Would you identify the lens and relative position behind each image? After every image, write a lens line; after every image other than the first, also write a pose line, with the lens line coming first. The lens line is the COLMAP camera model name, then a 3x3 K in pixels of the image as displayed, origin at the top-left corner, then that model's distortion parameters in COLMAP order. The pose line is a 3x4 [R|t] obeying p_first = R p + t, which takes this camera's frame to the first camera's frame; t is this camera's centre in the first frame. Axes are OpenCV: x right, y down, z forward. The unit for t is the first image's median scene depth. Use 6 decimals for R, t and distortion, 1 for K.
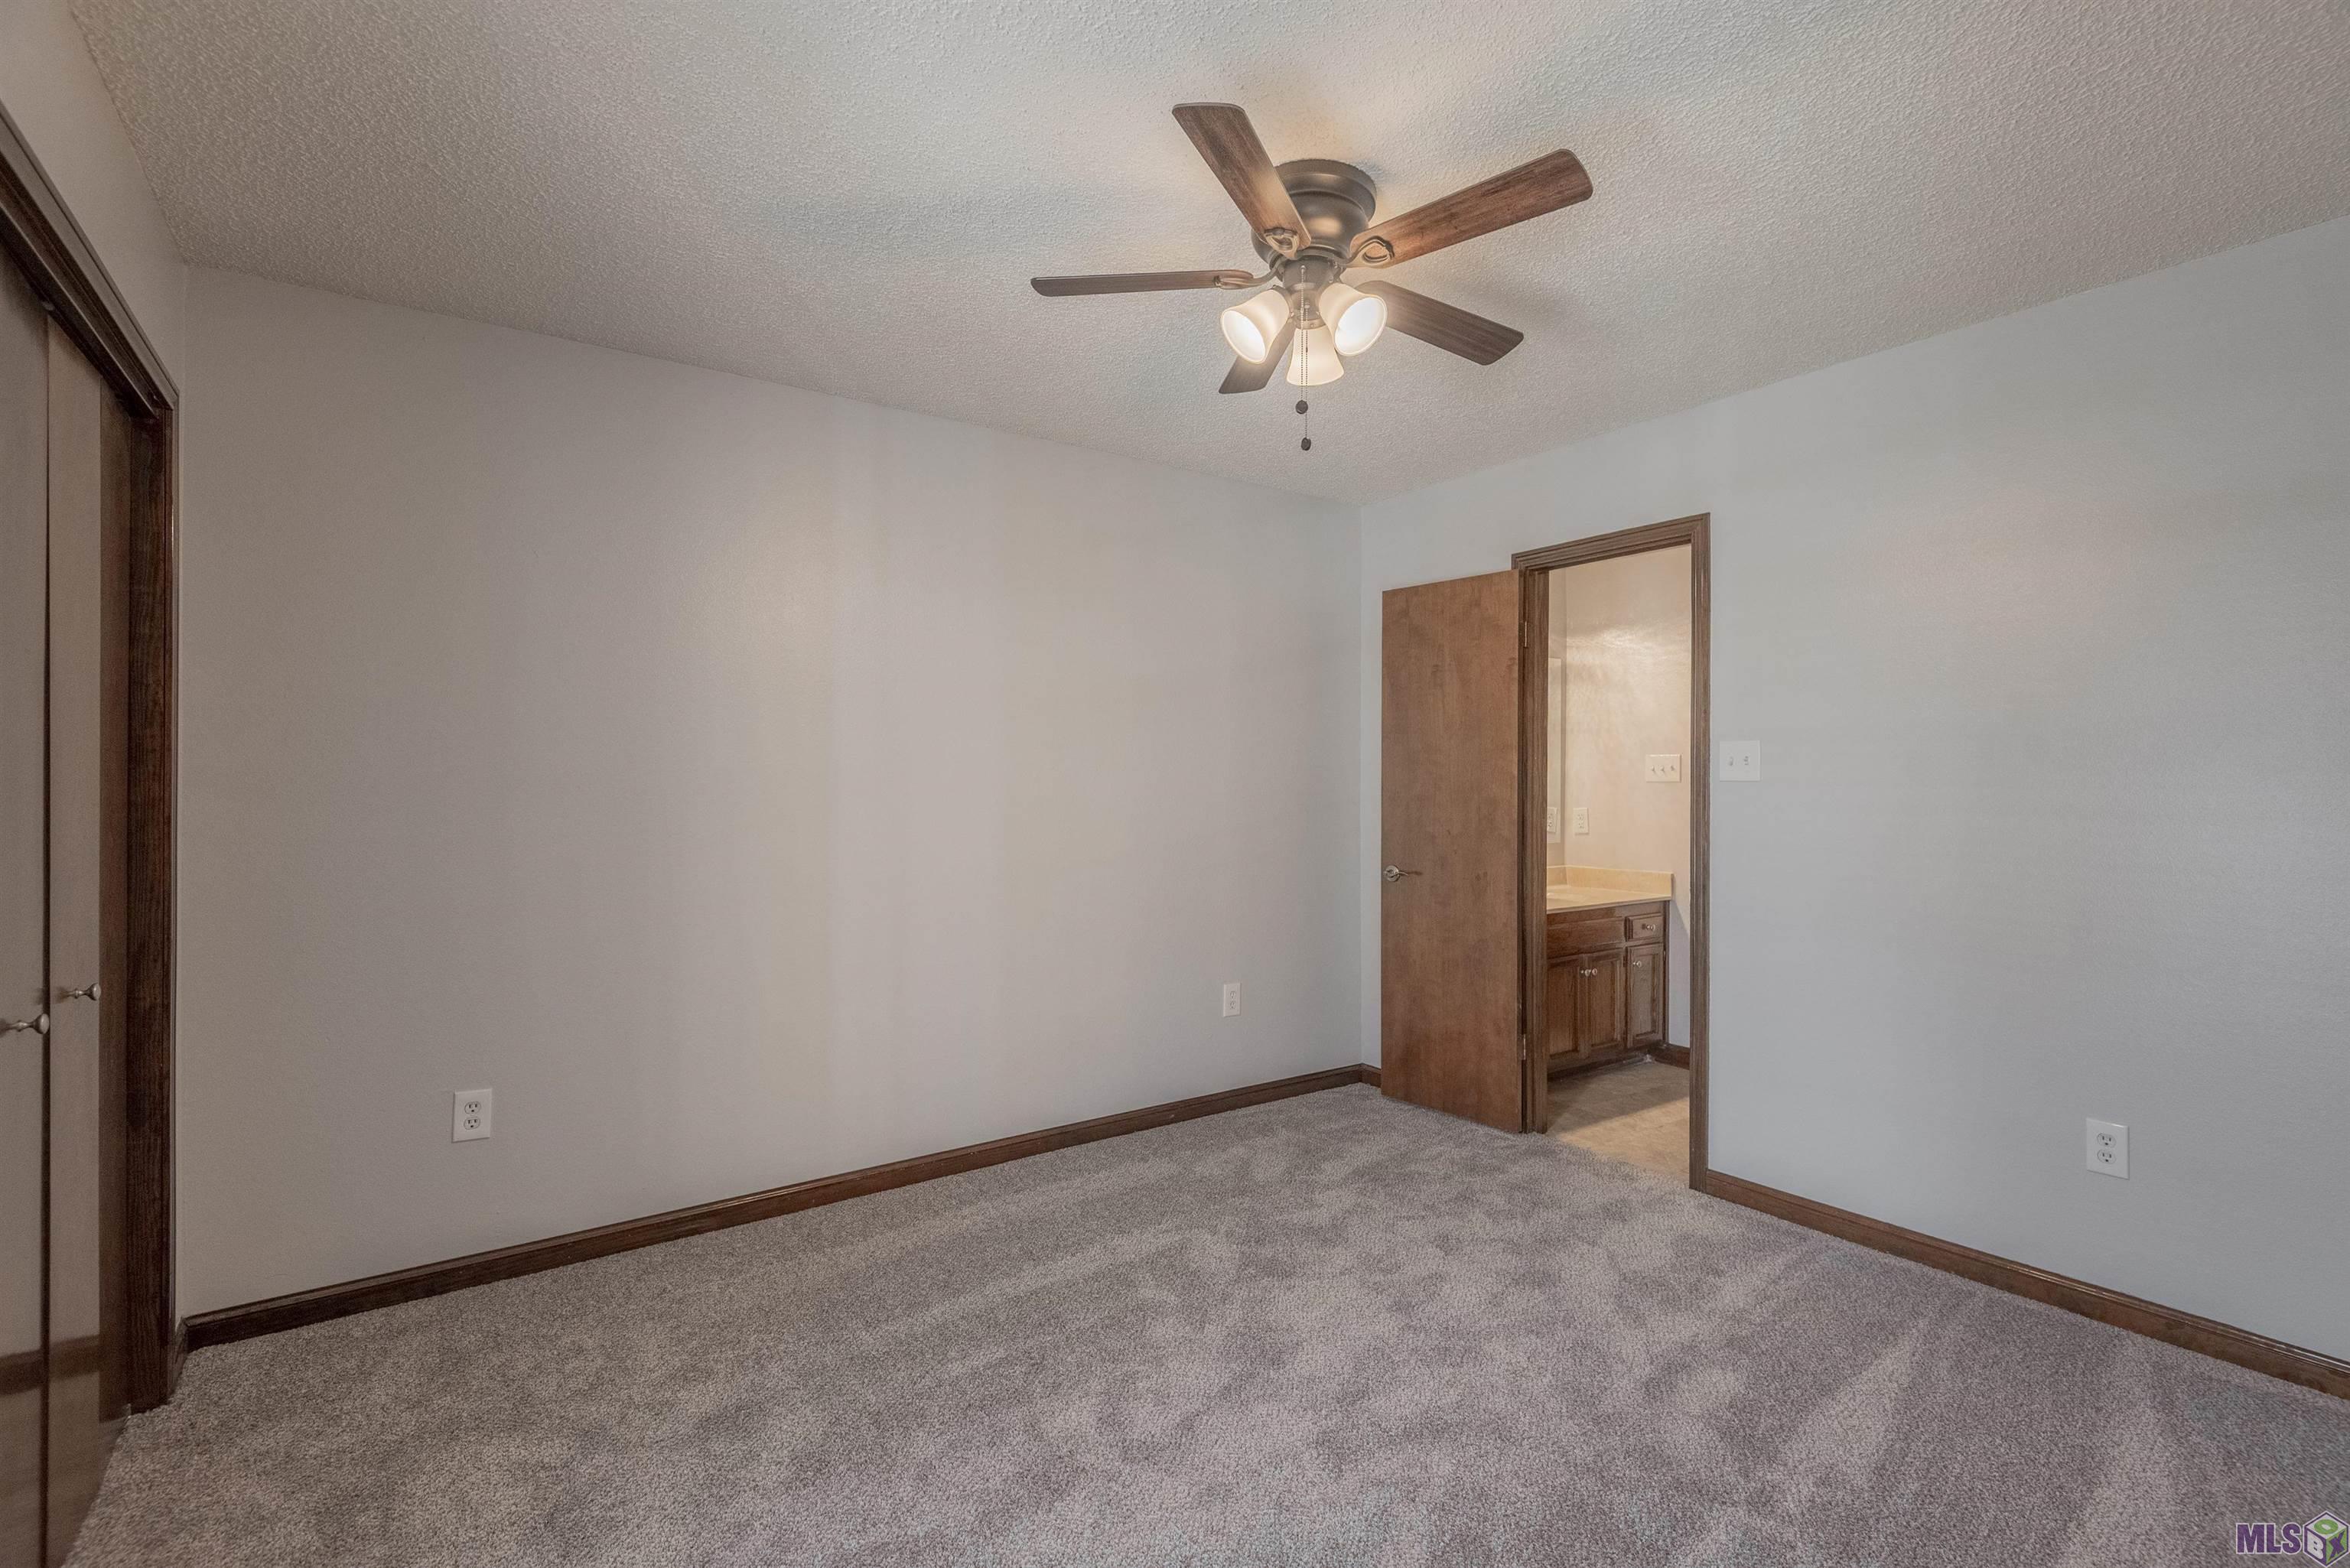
lens RADIAL K [[1081.8, 0, 1192.6], [0, 1081.8, 783.1], [0, 0, 1]] dist [0.000117, -0.000598]
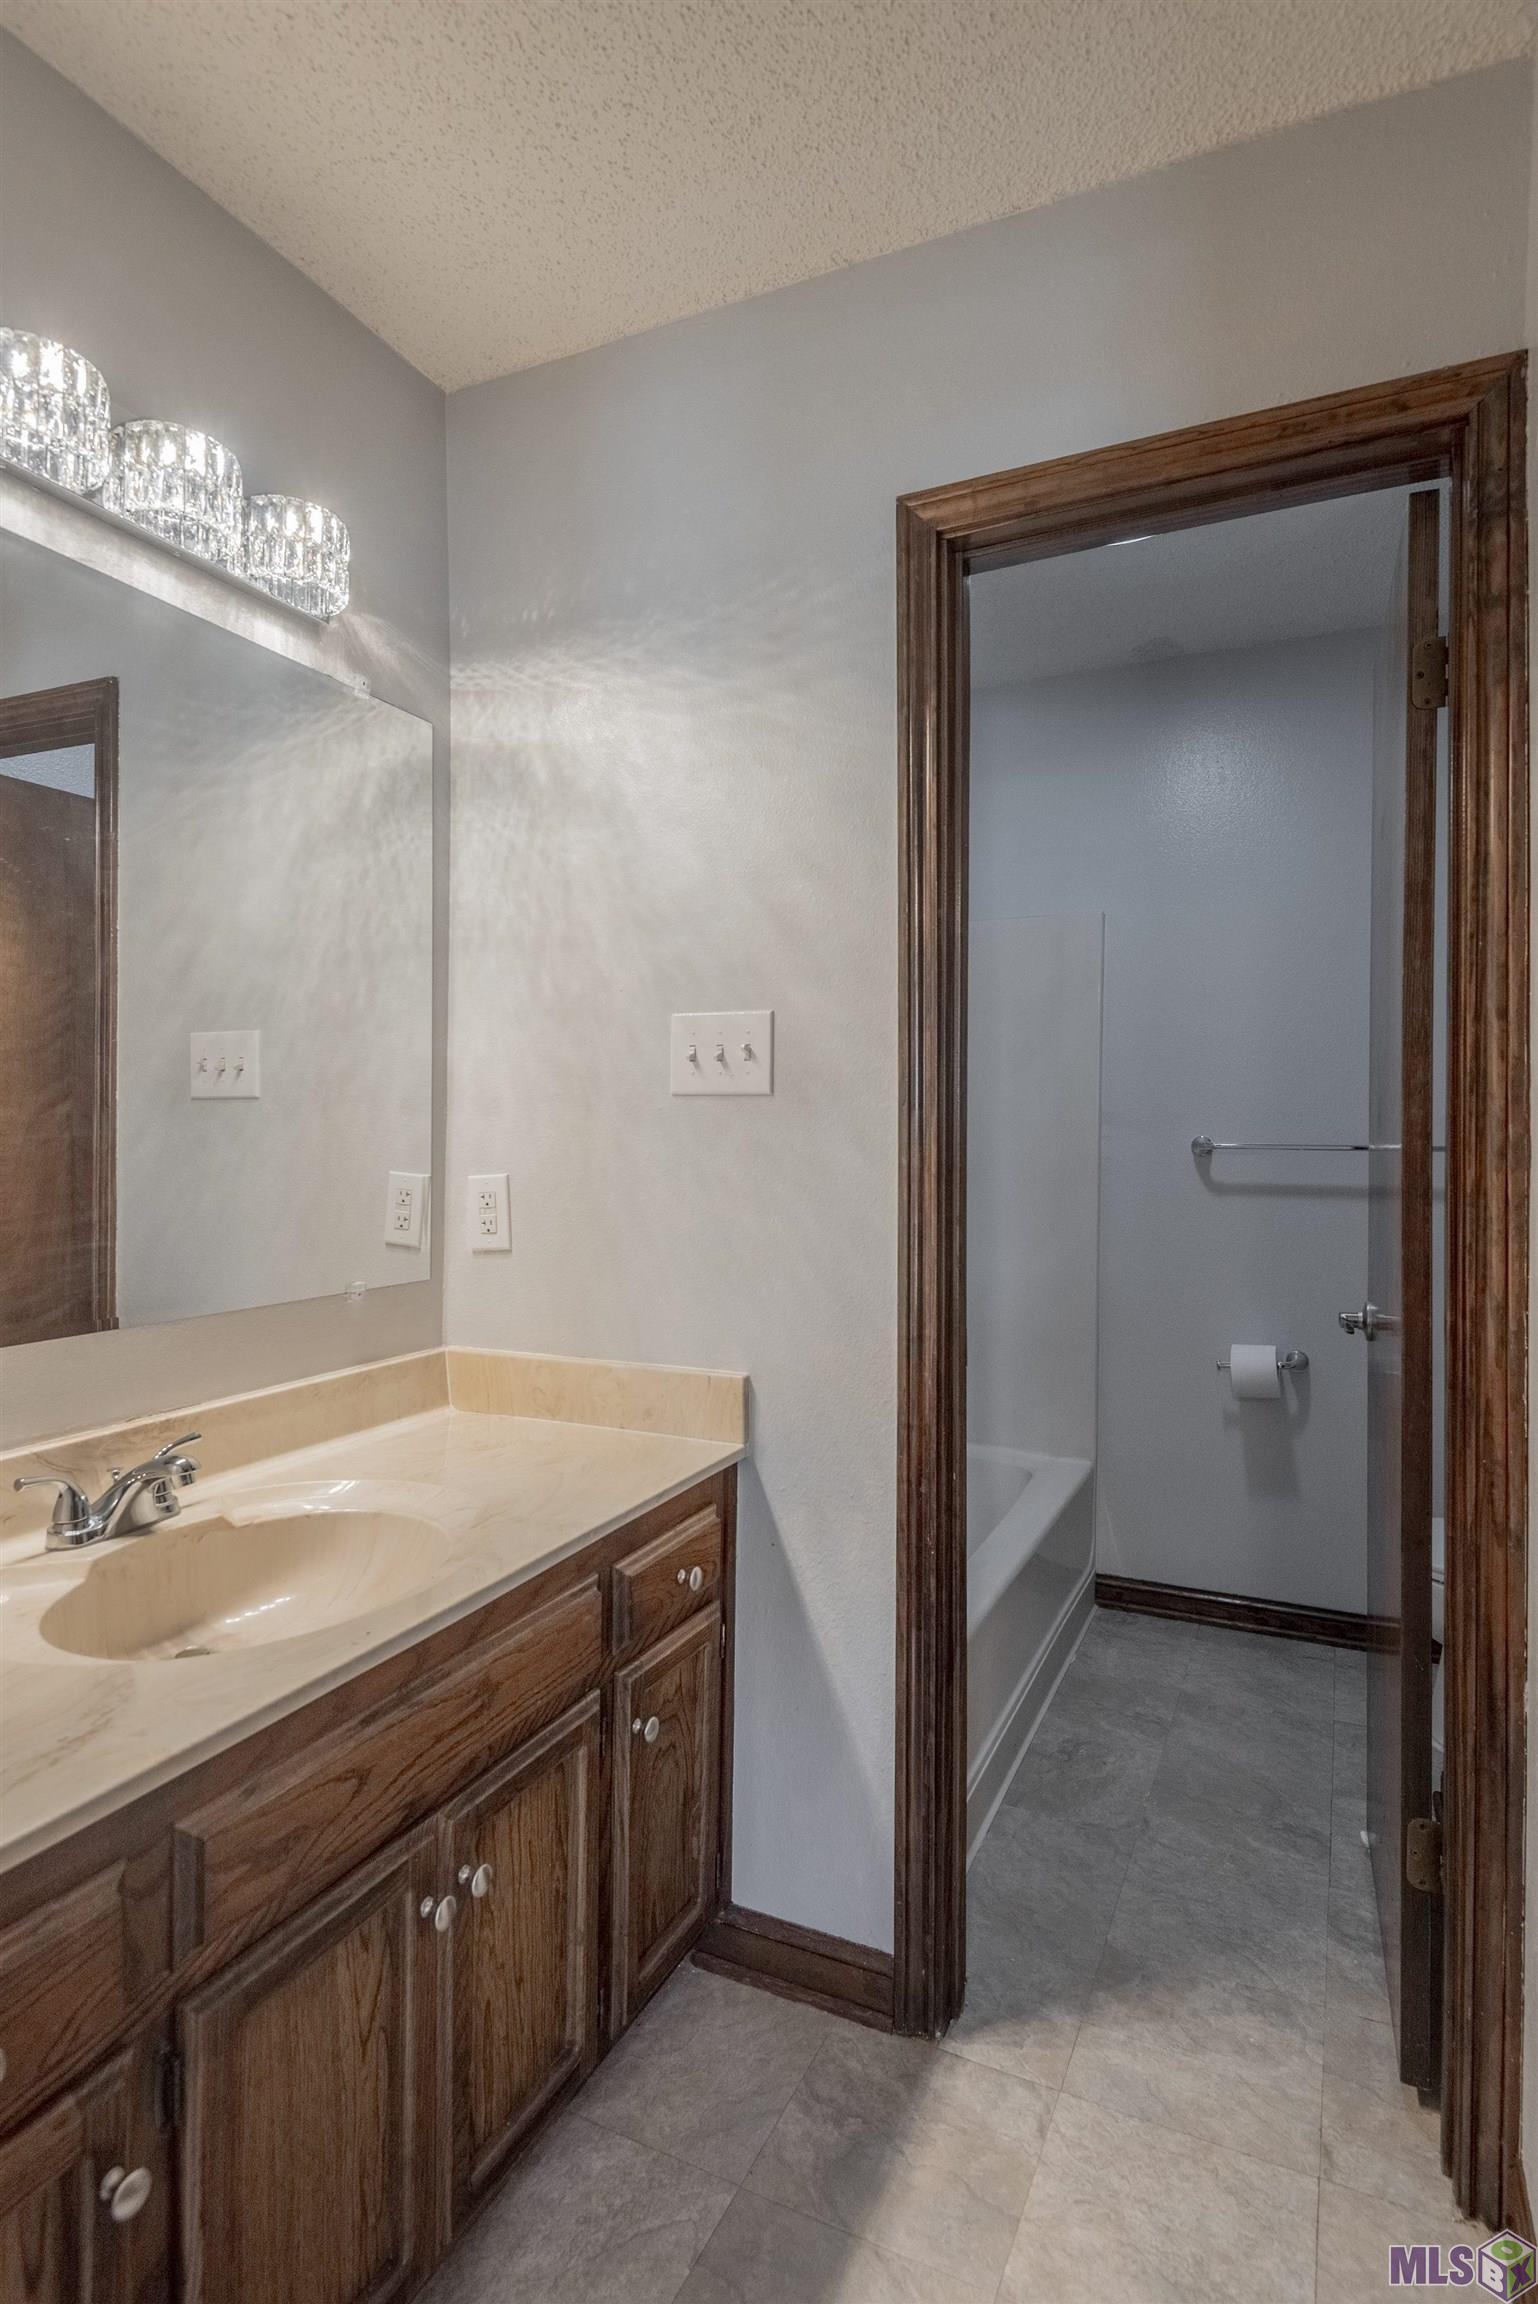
lens RADIAL K [[1184.0, 0, 776.1], [0, 1184.0, 1143.3], [0, 0, 1]] dist [0.007684, -0.002664]
pose [[0.874667, -0.001788, 0.484721, 0.265367], [-0.005445, 0.999894, 0.013513, 0.008075], [-0.484694, -0.014459, 0.874564, 0.652152]]
